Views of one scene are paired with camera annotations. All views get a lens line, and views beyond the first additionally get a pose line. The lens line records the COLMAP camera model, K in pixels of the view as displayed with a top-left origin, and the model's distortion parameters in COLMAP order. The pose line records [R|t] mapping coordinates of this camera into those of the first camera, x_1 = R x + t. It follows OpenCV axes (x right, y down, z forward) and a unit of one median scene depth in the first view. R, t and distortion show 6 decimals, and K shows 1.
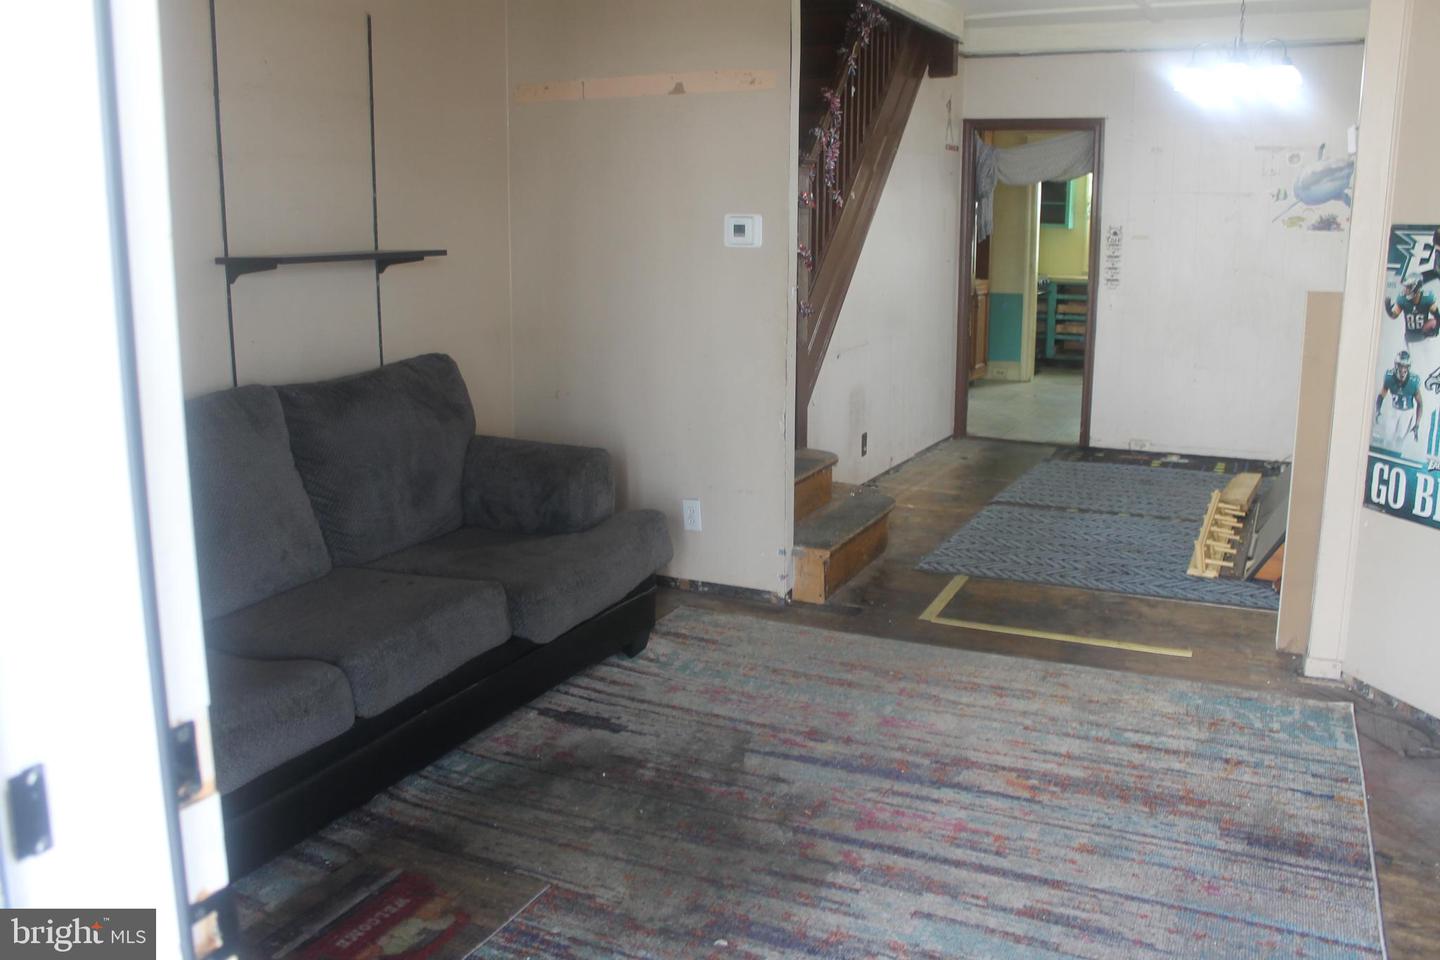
lens RADIAL K [[1204.1, 0, 721.4], [0, 1204.1, 470.1], [0, 0, 1]] dist [-0.127250, 0.074085]
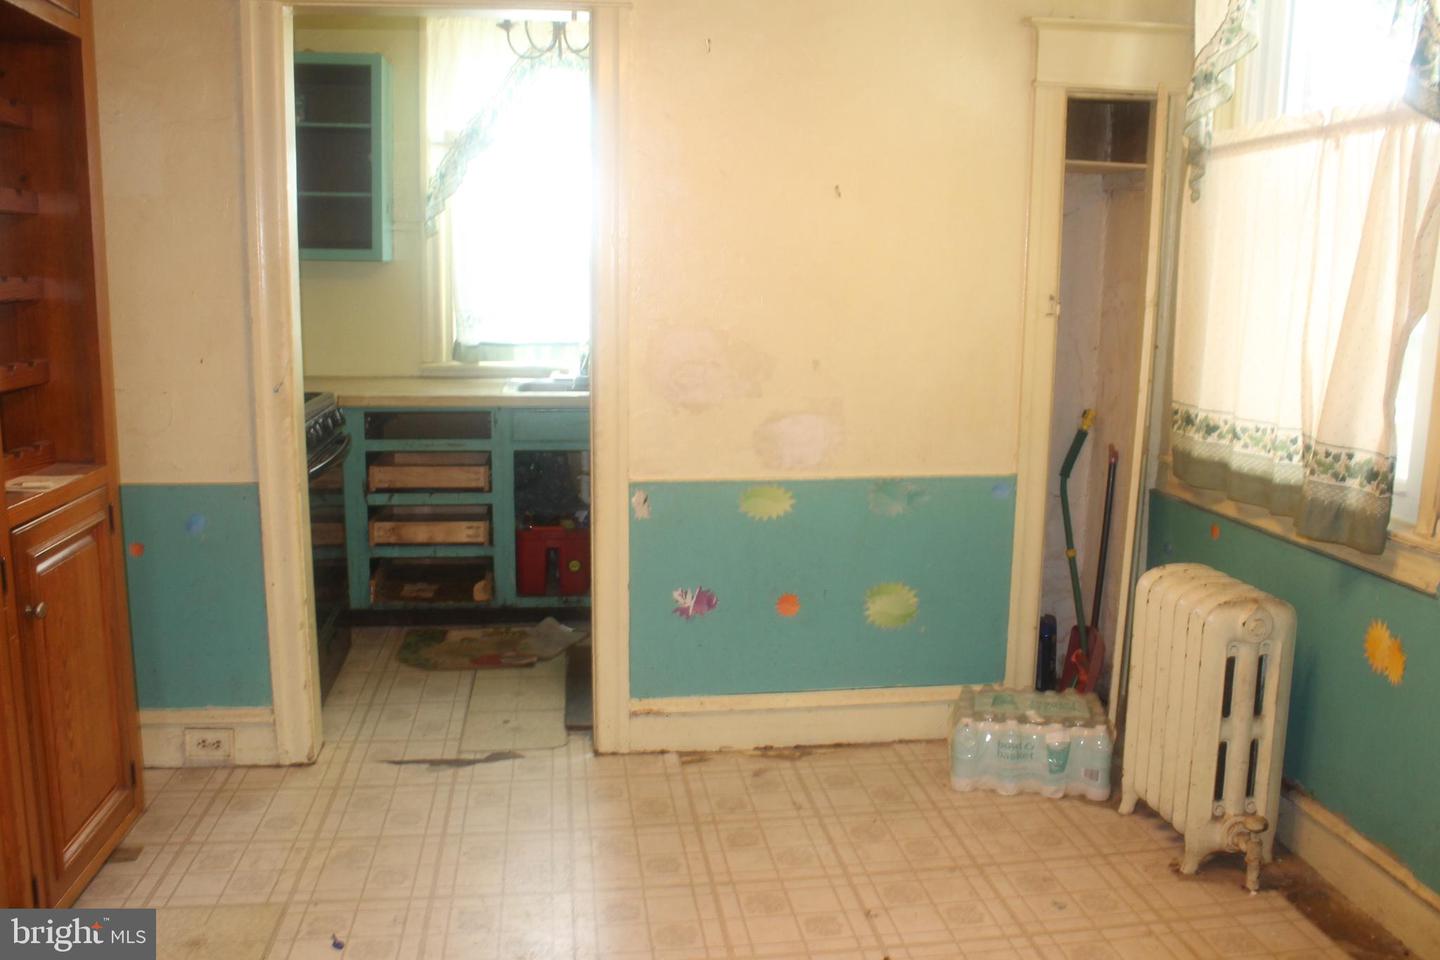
lens RADIAL K [[1204.1, 0, 713.5], [0, 1204.1, 476.1], [0, 0, 1]] dist [-0.127250, 0.074085]
pose [[0.839326, -0.084695, 0.536990, 0.670216], [0.101323, 0.994852, -0.001460, -0.483950], [-0.534102, 0.055635, 0.843587, 2.439127]]
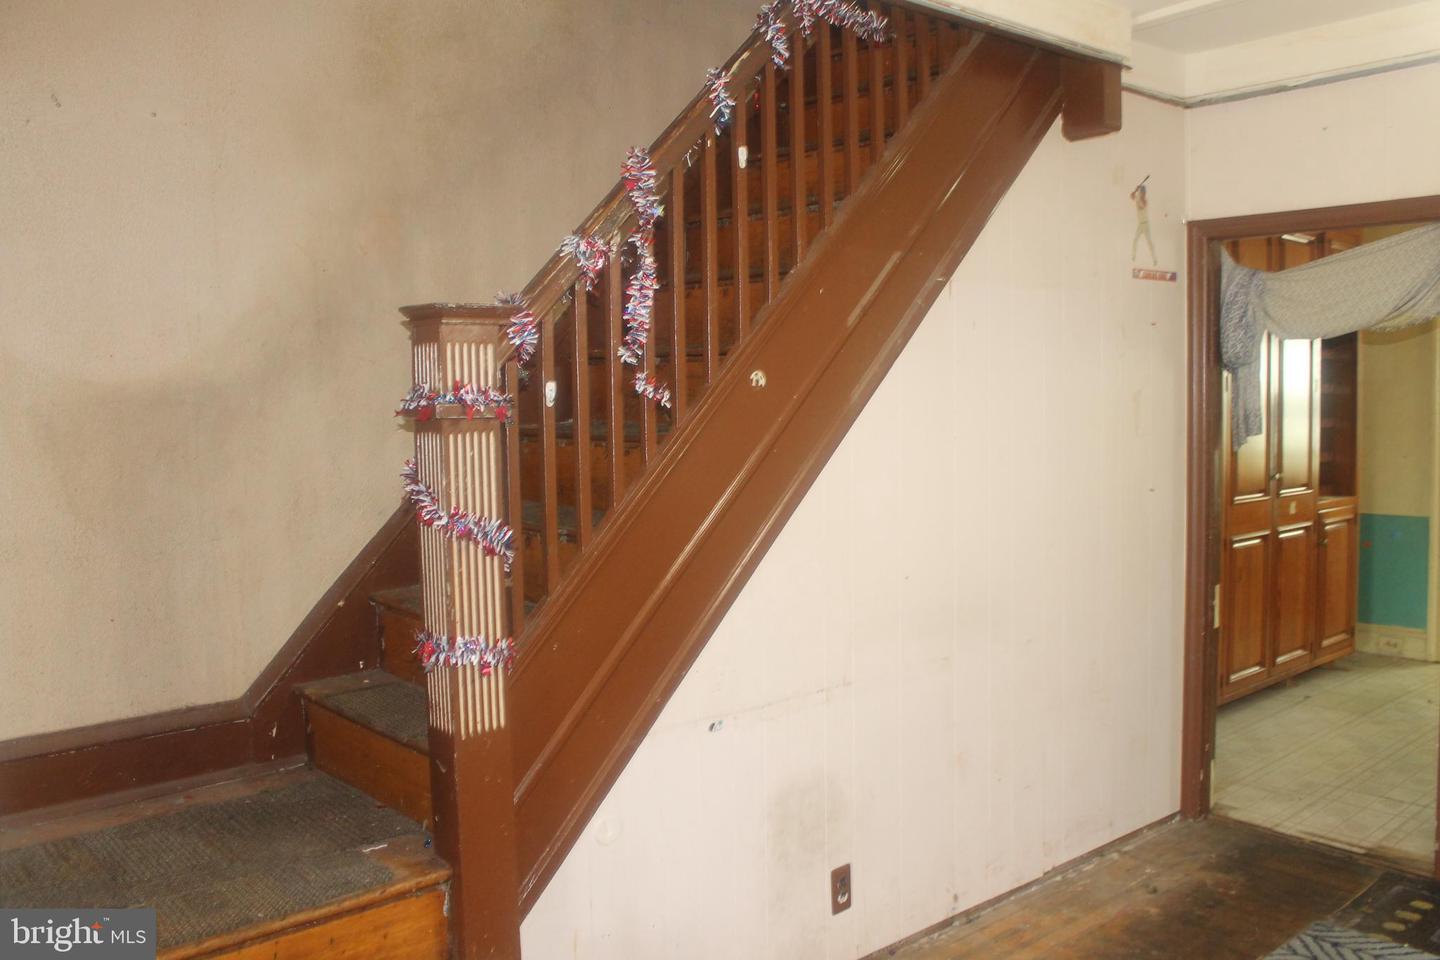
lens RADIAL K [[1204.1, 0, 711.7], [0, 1204.1, 469.3], [0, 0, 1]] dist [-0.127250, 0.074085]
pose [[0.913935, 0.010355, -0.405728, 0.557777], [-0.065486, 0.990338, -0.122238, -0.268638], [0.400542, 0.138288, 0.905783, 1.129362]]
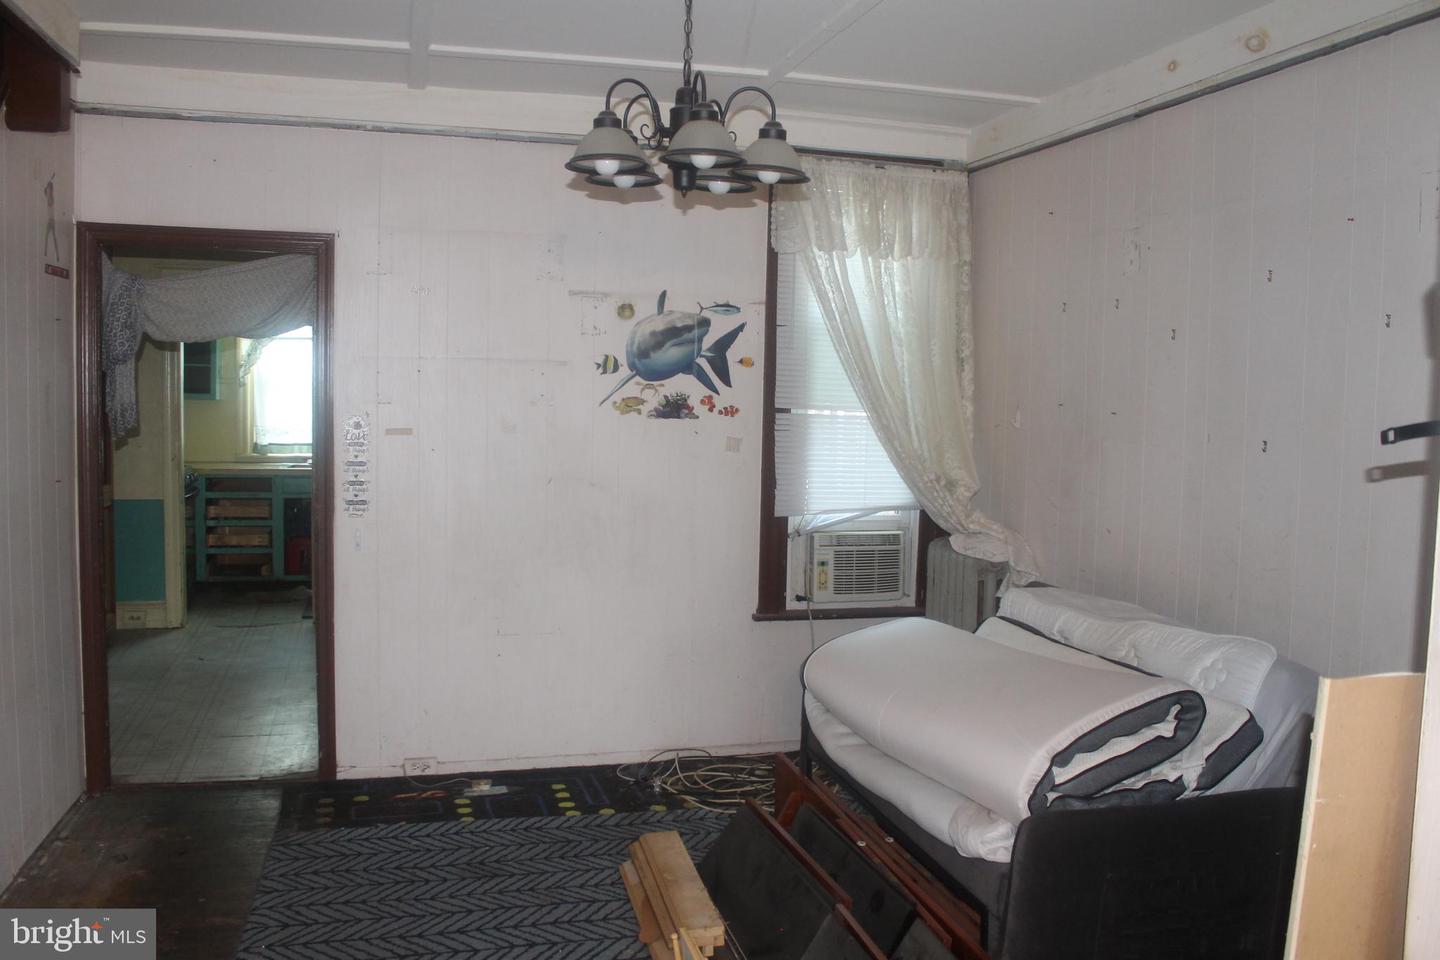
lens RADIAL K [[1204.1, 0, 715.1], [0, 1204.1, 469.9], [0, 0, 1]] dist [-0.127250, 0.074085]
pose [[0.747969, -0.030298, 0.663041, 0.162141], [0.115204, 0.989721, -0.084734, -0.253601], [-0.653659, 0.139764, 0.743772, 1.046293]]
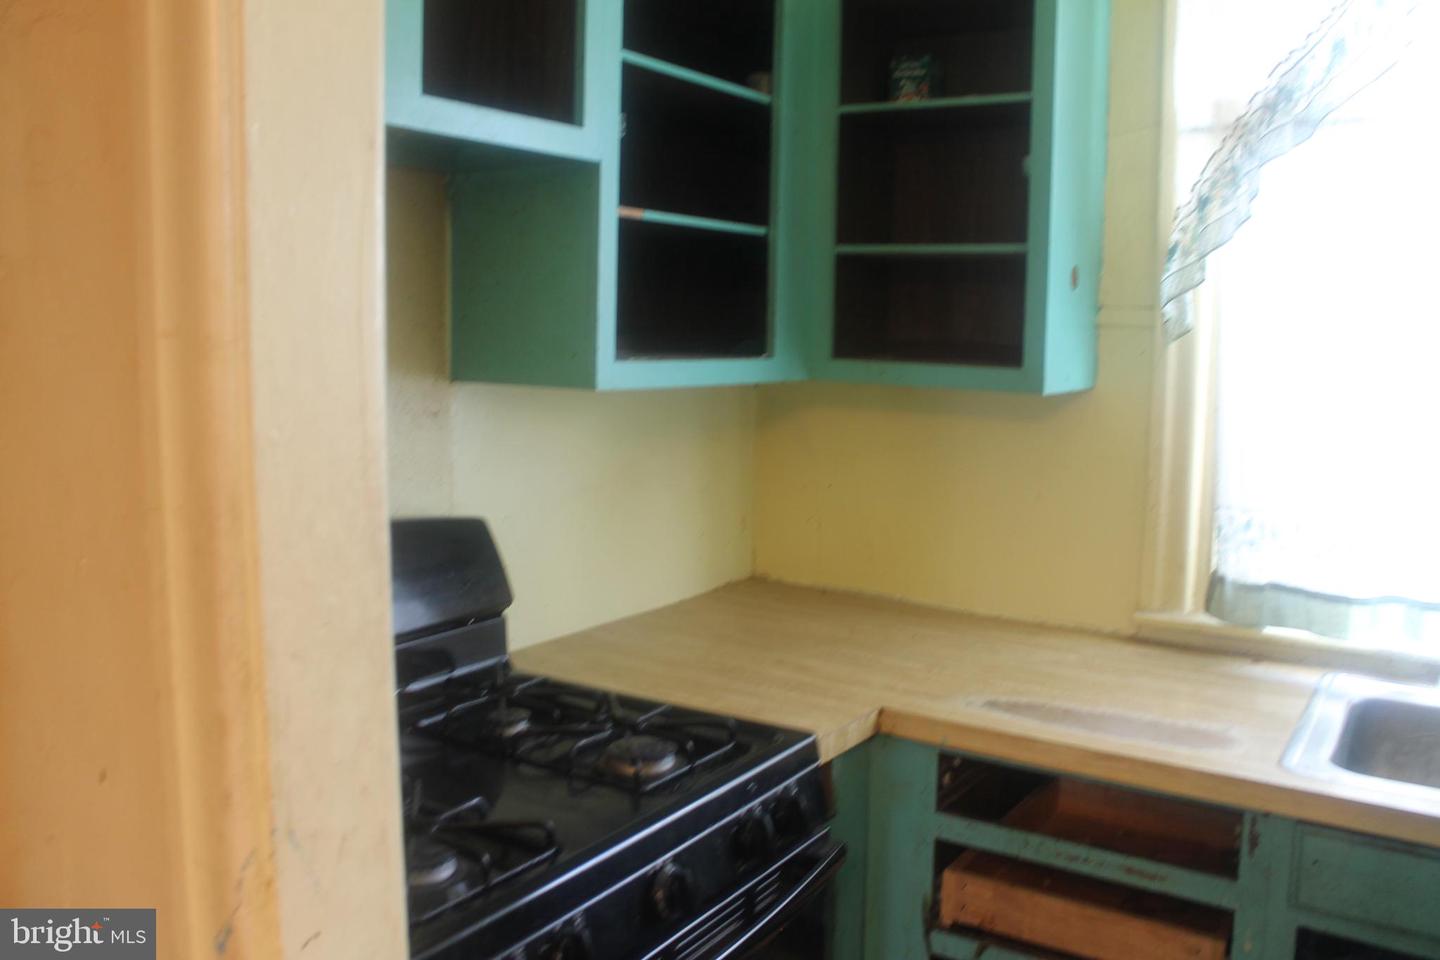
lens RADIAL K [[1204.1, 0, 726.8], [0, 1204.1, 464.4], [0, 0, 1]] dist [-0.127250, 0.074085]
pose [[0.990094, 0.023966, -0.138343, 1.062407], [-0.037391, 0.994749, -0.095274, -0.686985], [0.135333, 0.099503, 0.985791, 3.222722]]
